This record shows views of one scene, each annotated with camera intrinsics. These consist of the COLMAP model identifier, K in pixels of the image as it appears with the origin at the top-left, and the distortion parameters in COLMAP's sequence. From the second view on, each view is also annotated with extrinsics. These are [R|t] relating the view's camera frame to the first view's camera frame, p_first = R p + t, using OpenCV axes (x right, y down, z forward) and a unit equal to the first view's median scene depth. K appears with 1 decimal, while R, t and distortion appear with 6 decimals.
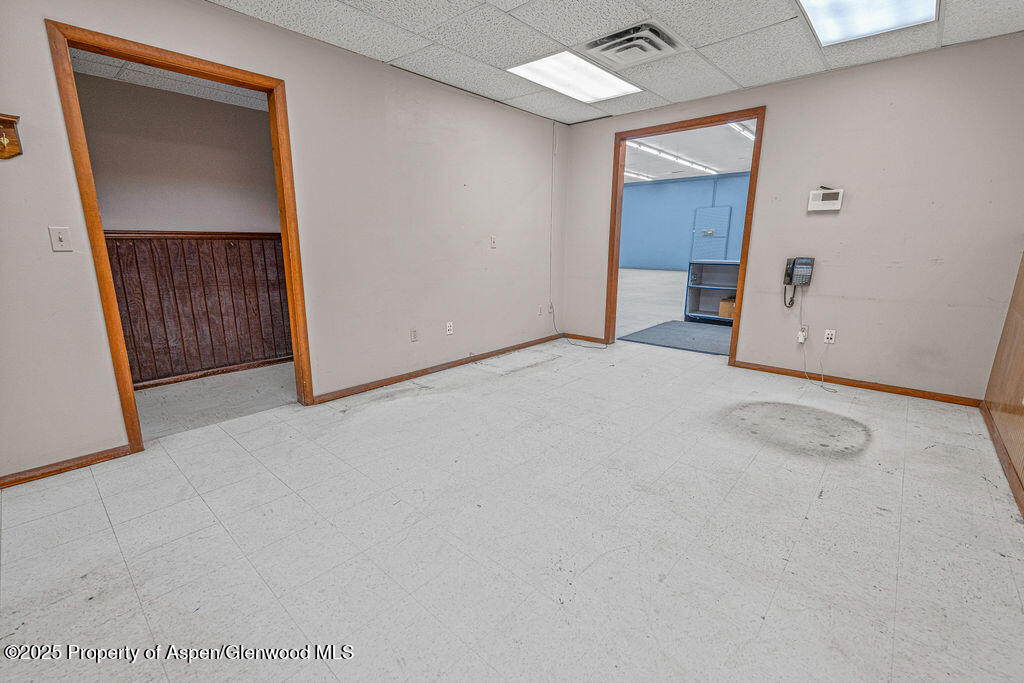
lens RADIAL K [[438.4, 0, 509.8], [0, 438.4, 340.9], [0, 0, 1]] dist [0.000824, -0.000281]
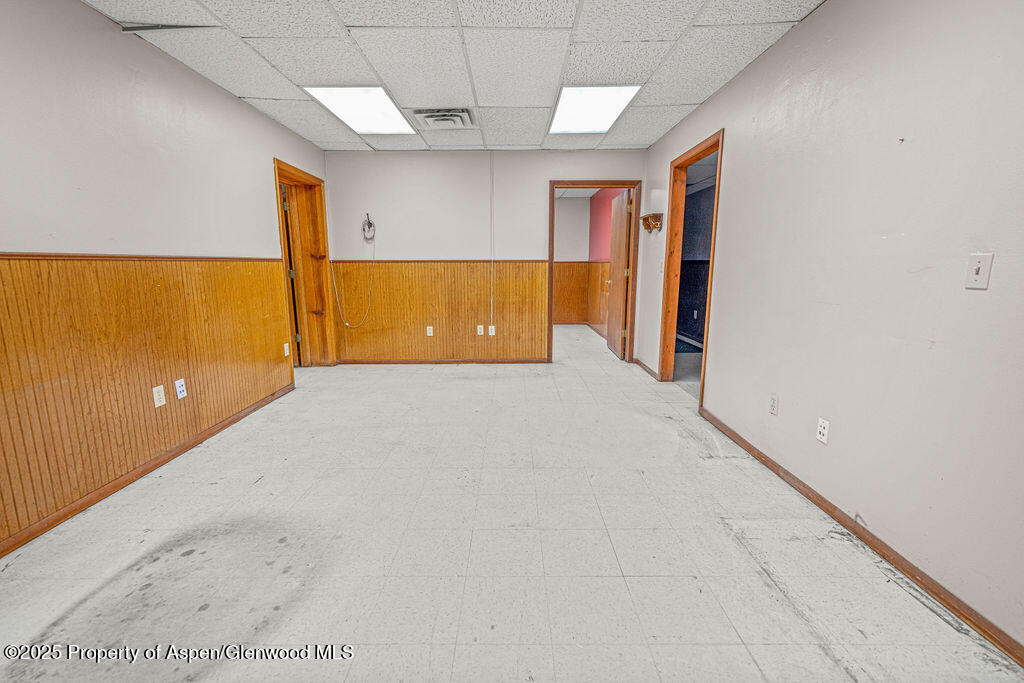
lens RADIAL K [[438.4, 0, 510.7], [0, 438.4, 339.4], [0, 0, 1]] dist [0.000824, -0.000281]
pose [[-0.743896, 0.113038, -0.658667, 0.667051], [-0.147659, 0.933432, 0.326957, -0.347525], [0.651779, 0.340480, -0.677685, 1.502282]]
